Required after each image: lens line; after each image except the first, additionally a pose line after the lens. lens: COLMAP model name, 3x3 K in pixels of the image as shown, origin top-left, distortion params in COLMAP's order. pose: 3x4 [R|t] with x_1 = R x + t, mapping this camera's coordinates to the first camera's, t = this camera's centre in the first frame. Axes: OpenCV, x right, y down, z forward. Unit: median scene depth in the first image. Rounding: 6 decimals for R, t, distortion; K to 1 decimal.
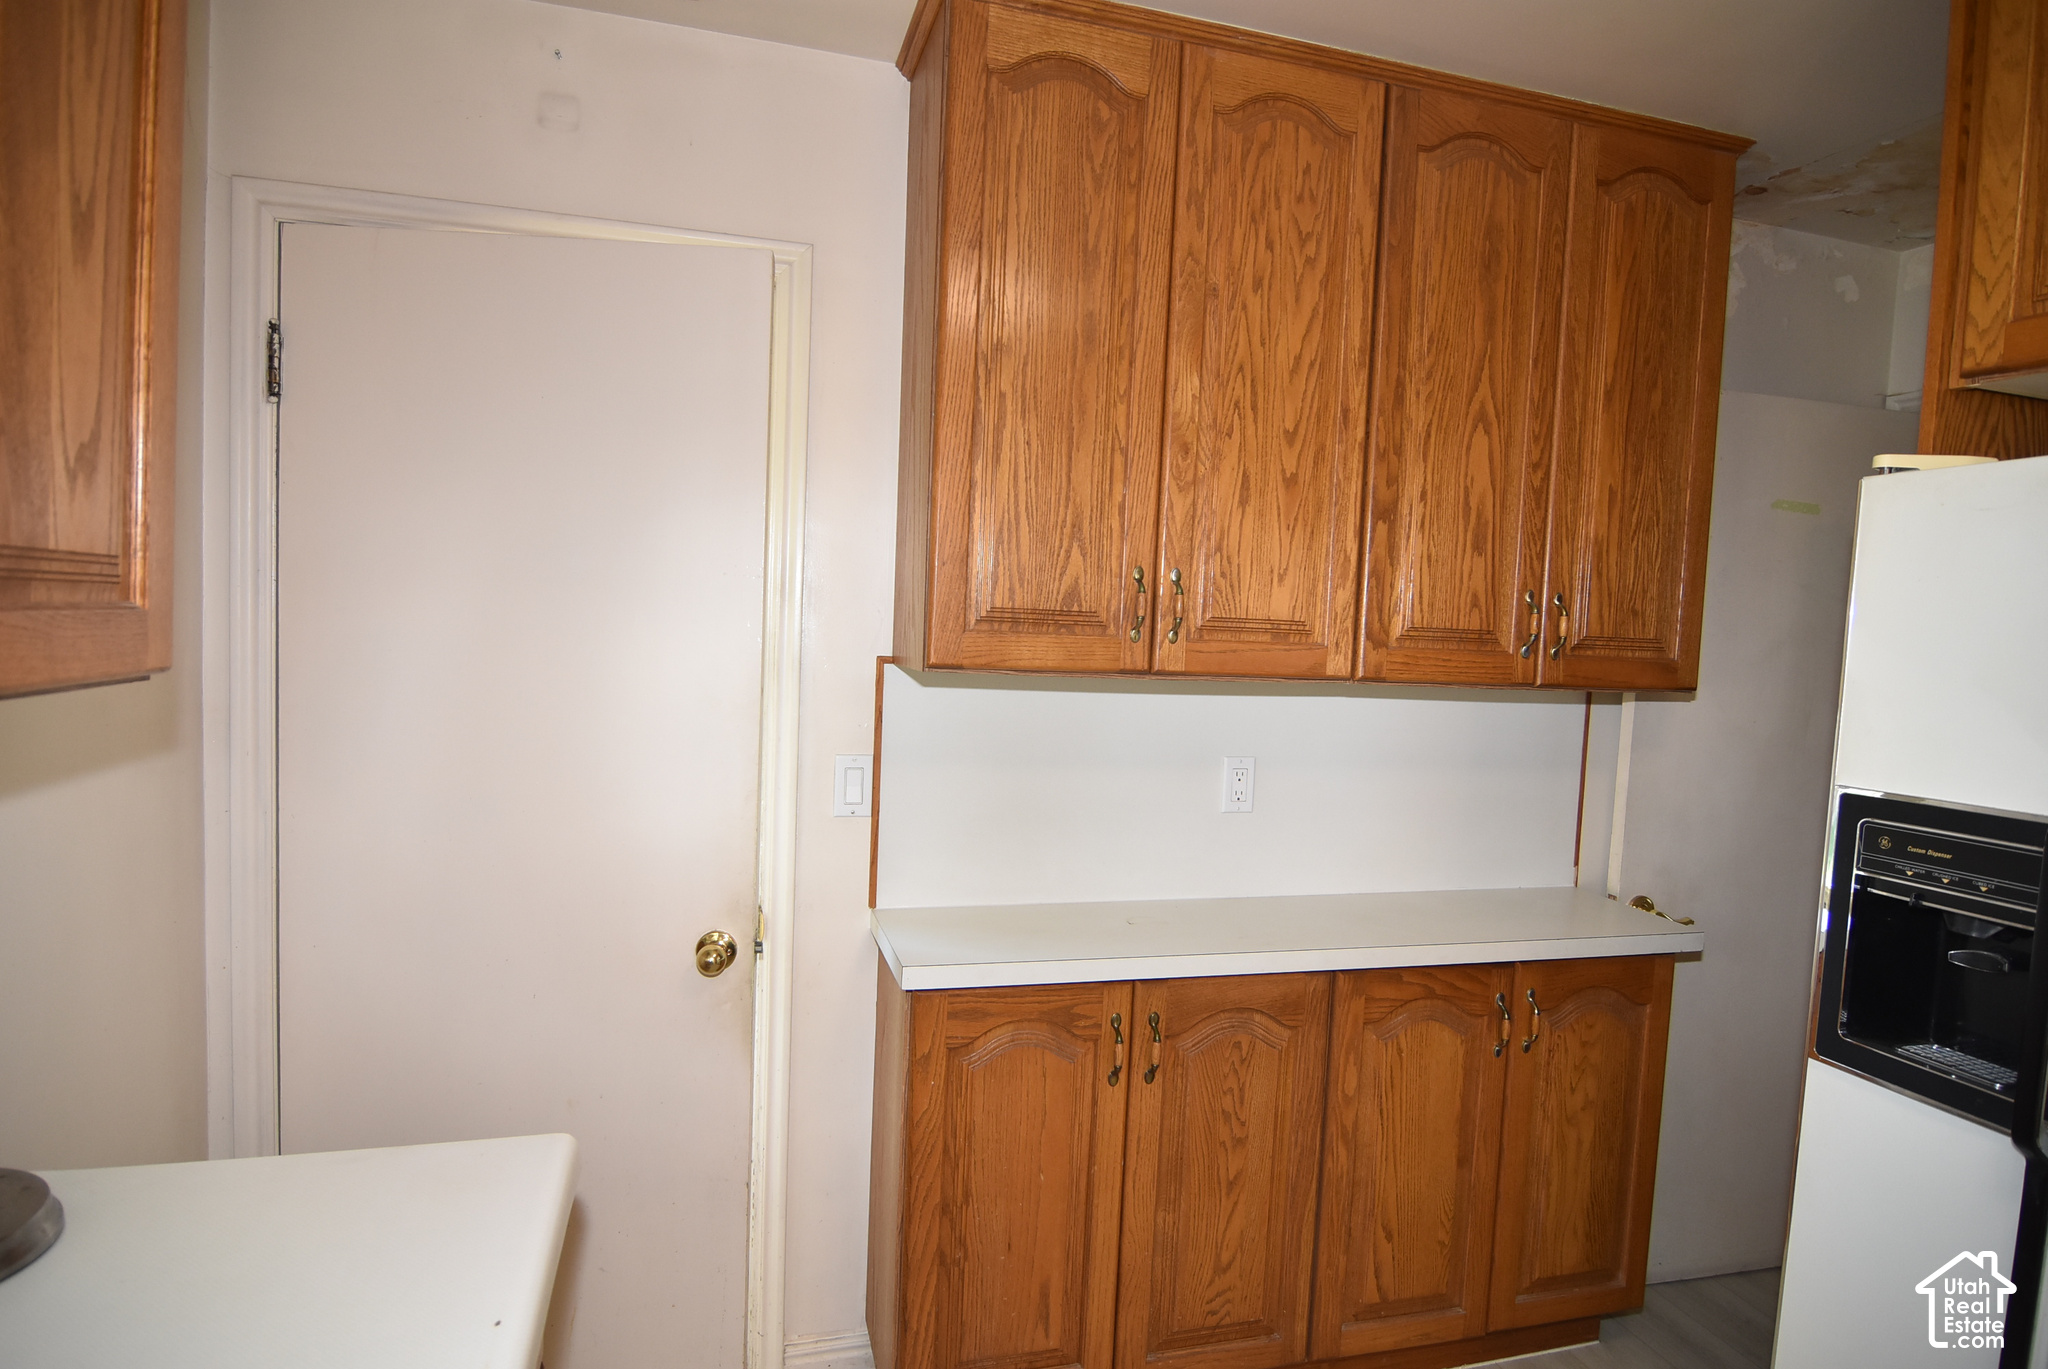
lens RADIAL K [[1099.8, 0, 1018.8], [0, 1099.8, 694.4], [0, 0, 1]] dist [-0.006186, -0.011012]
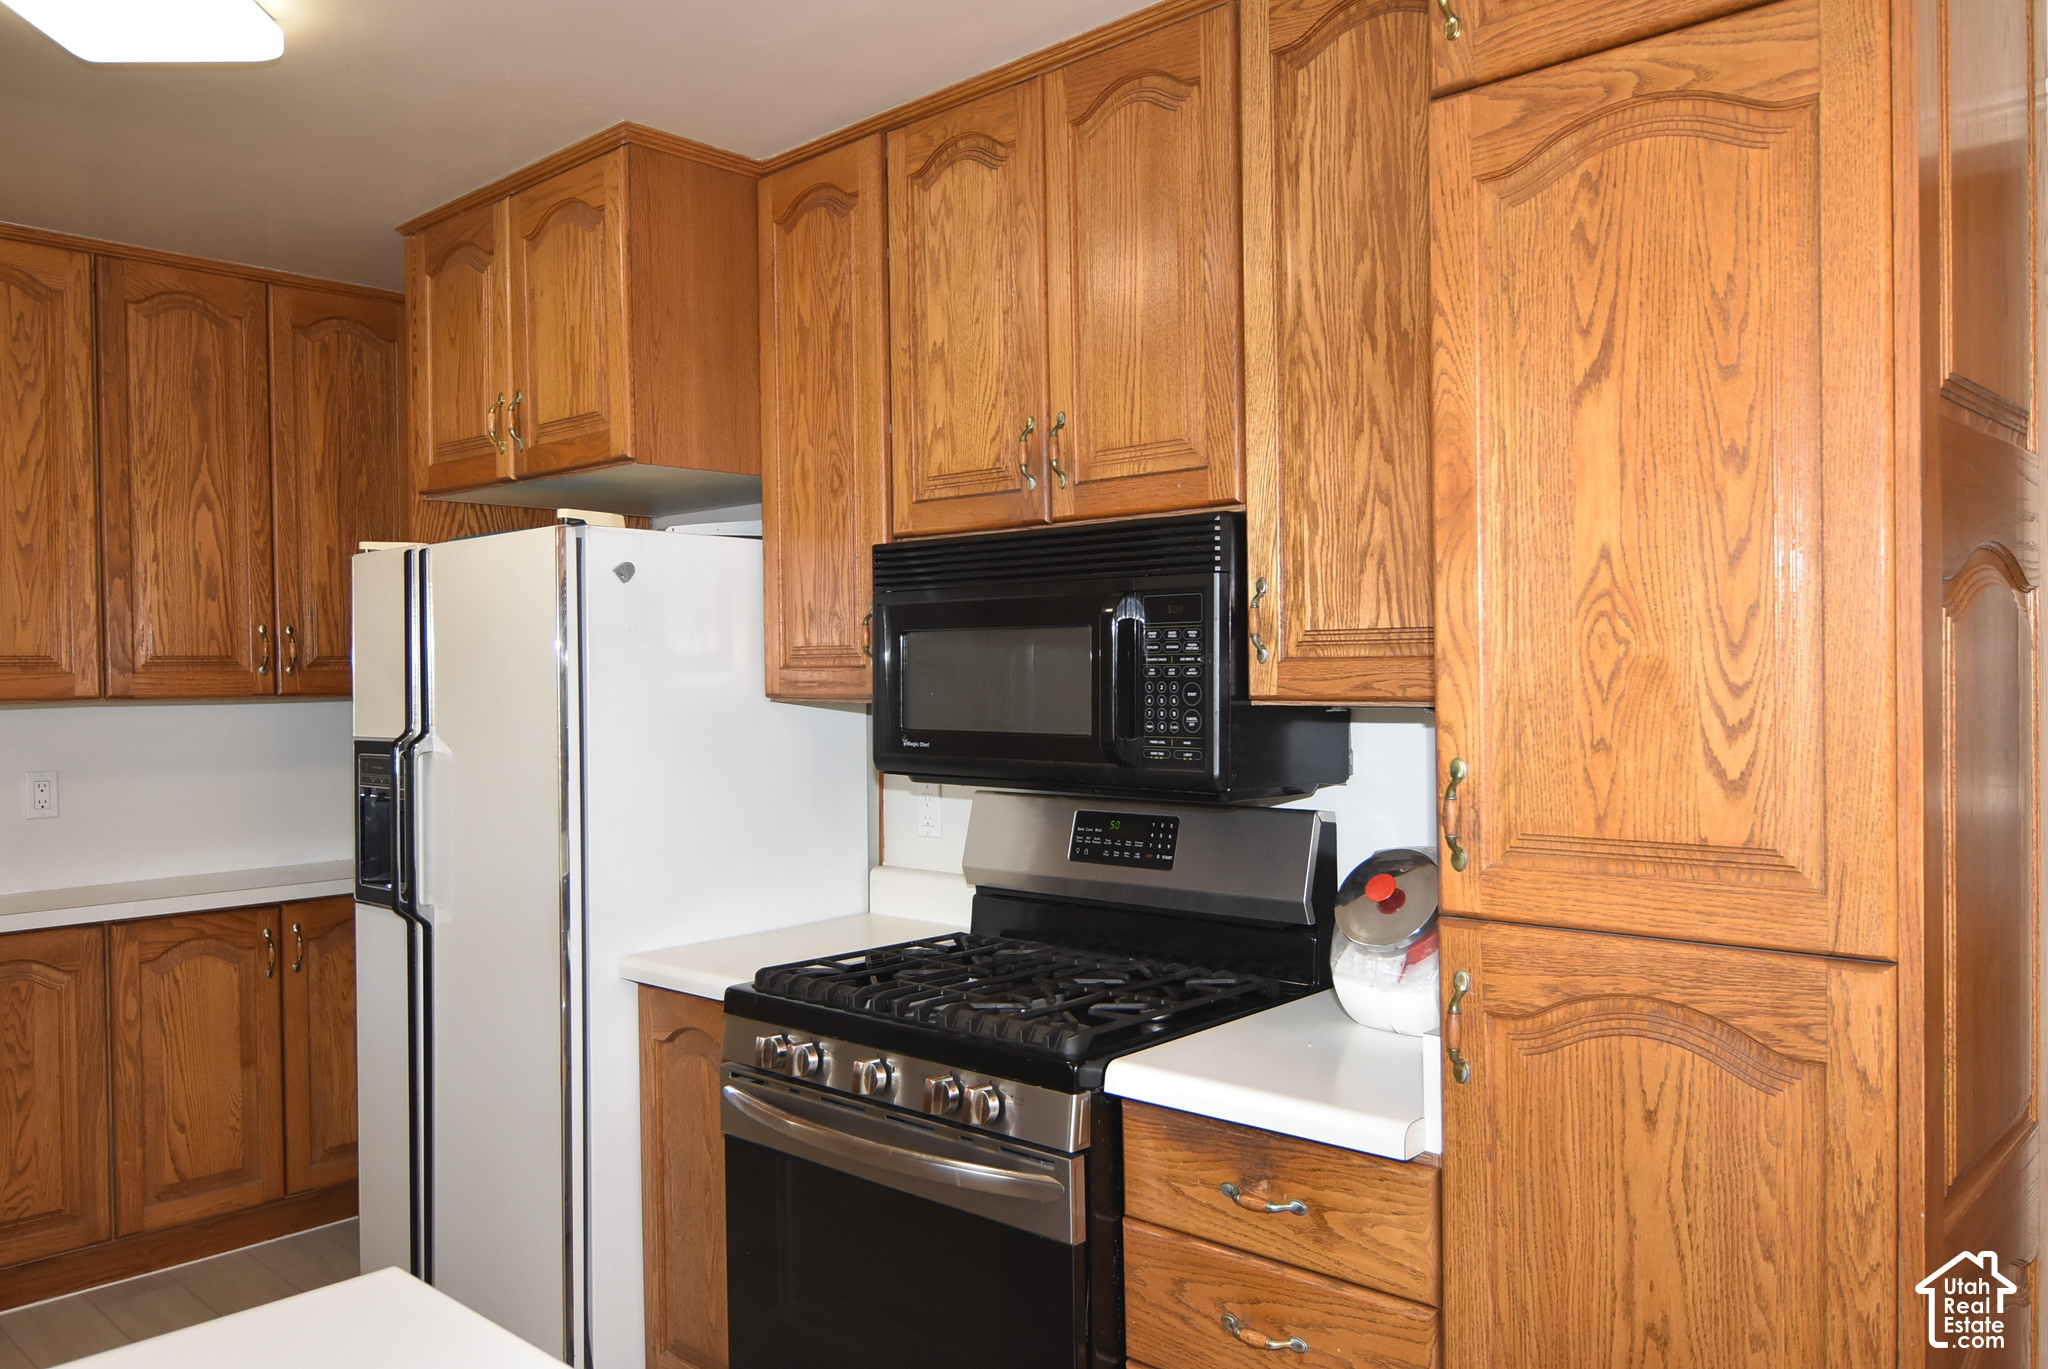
lens RADIAL K [[1510.3, 0, 1018.3], [0, 1510.3, 694.6], [0, 0, 1]] dist [0.002121, -0.014675]
pose [[0.851757, -0.062360, 0.520212, 0.298045], [0.083226, 0.996389, -0.016828, 0.103117], [-0.517284, 0.057628, 0.853871, -1.098561]]
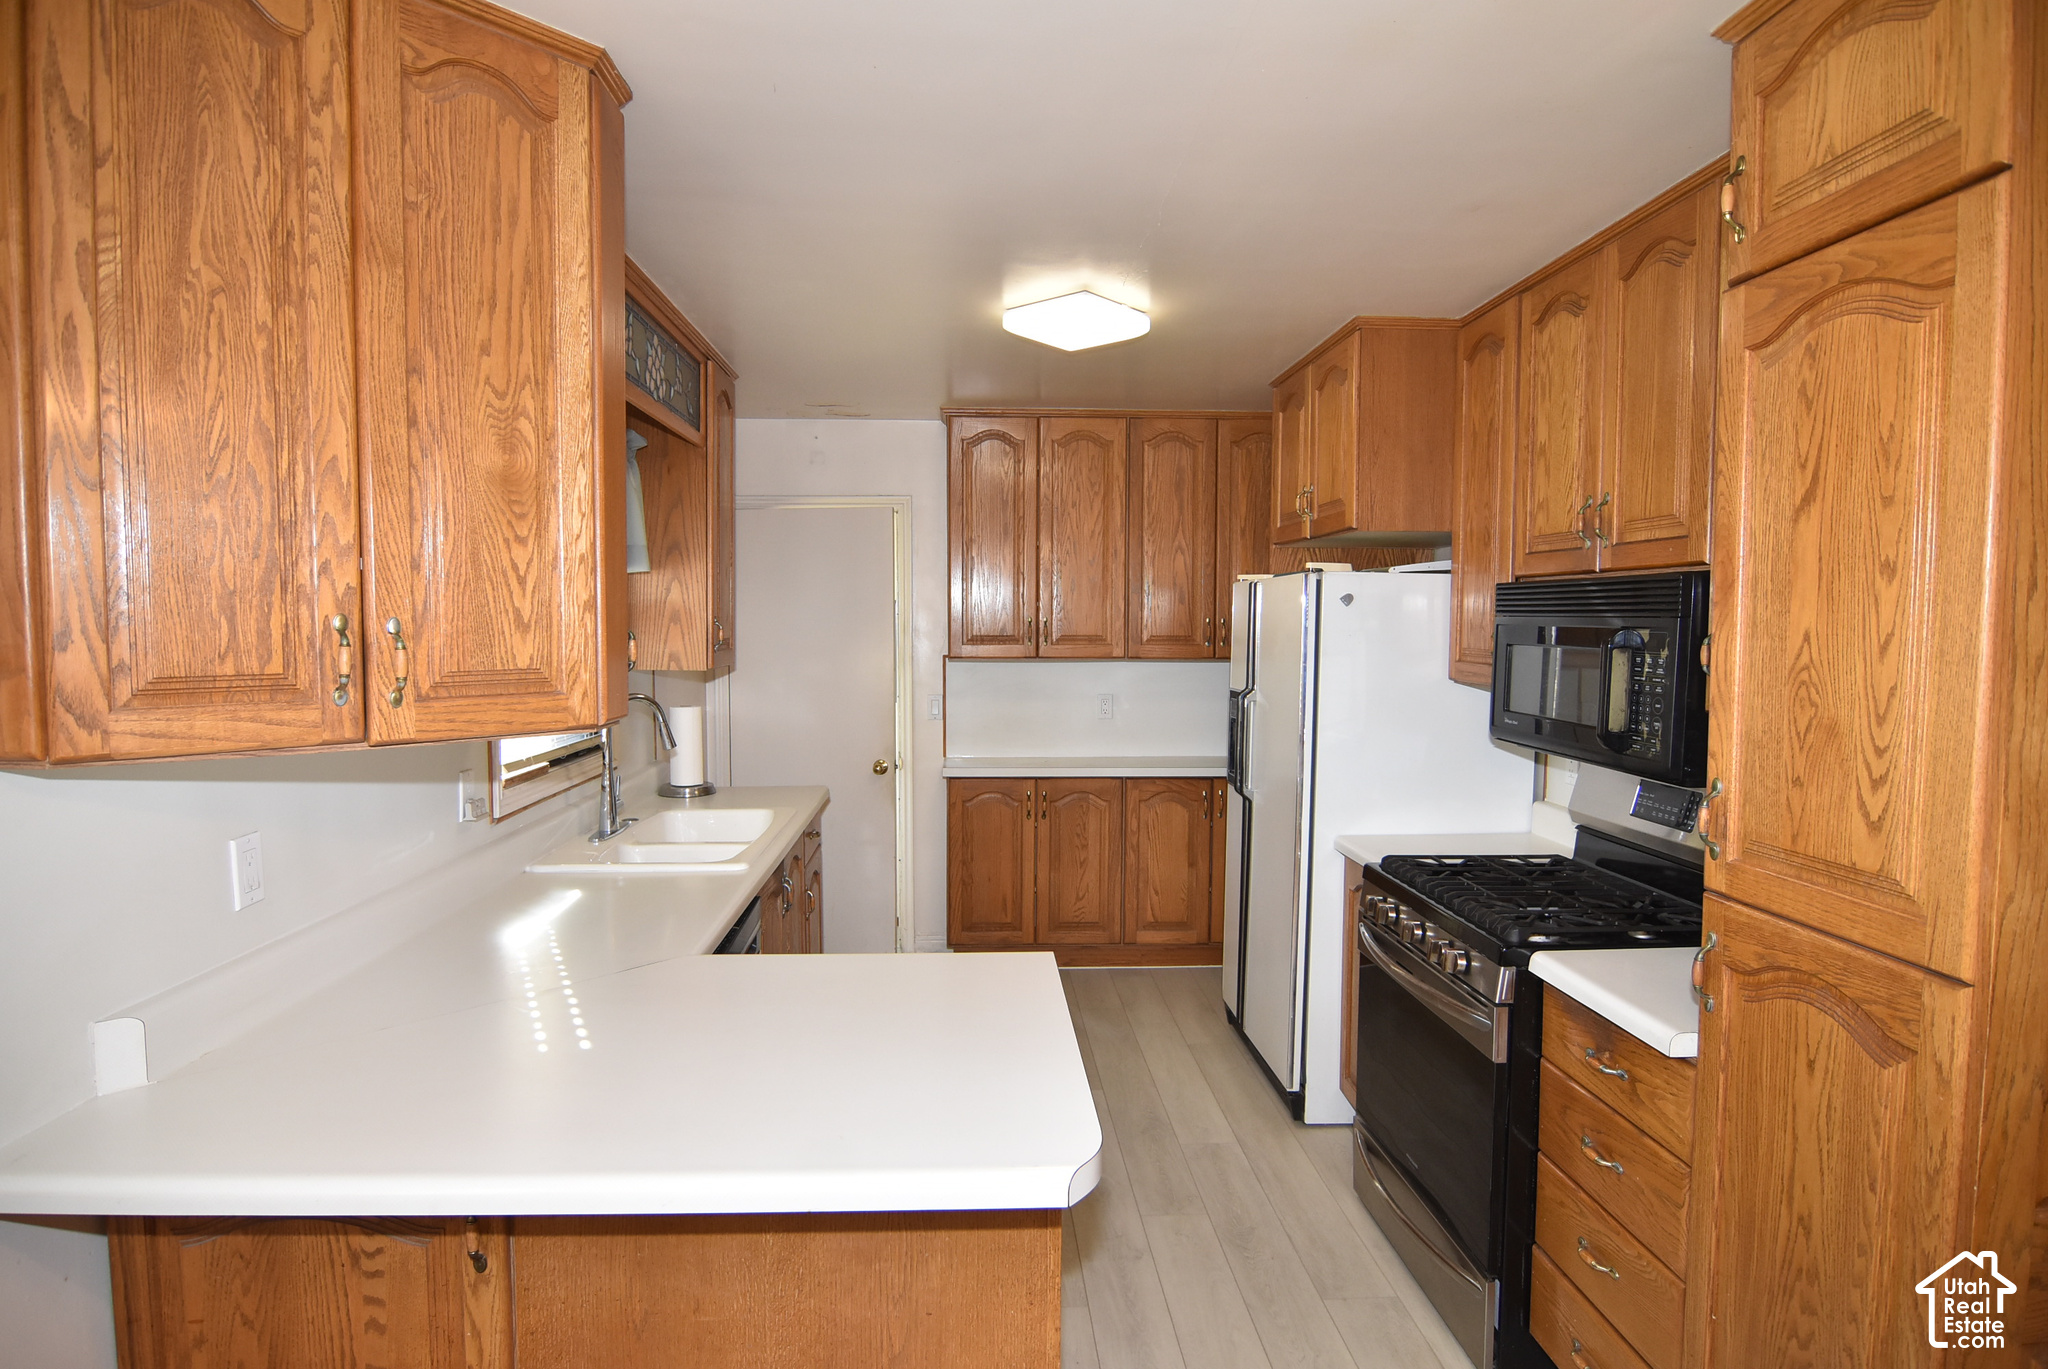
lens RADIAL K [[1099.8, 0, 1021.6], [0, 1099.8, 693.7], [0, 0, 1]] dist [-0.006186, -0.011012]
pose [[0.974738, -0.025259, -0.221918, 0.618363], [0.024972, 0.999680, -0.004098, 0.070121], [0.221950, -0.001547, 0.975057, -1.440003]]
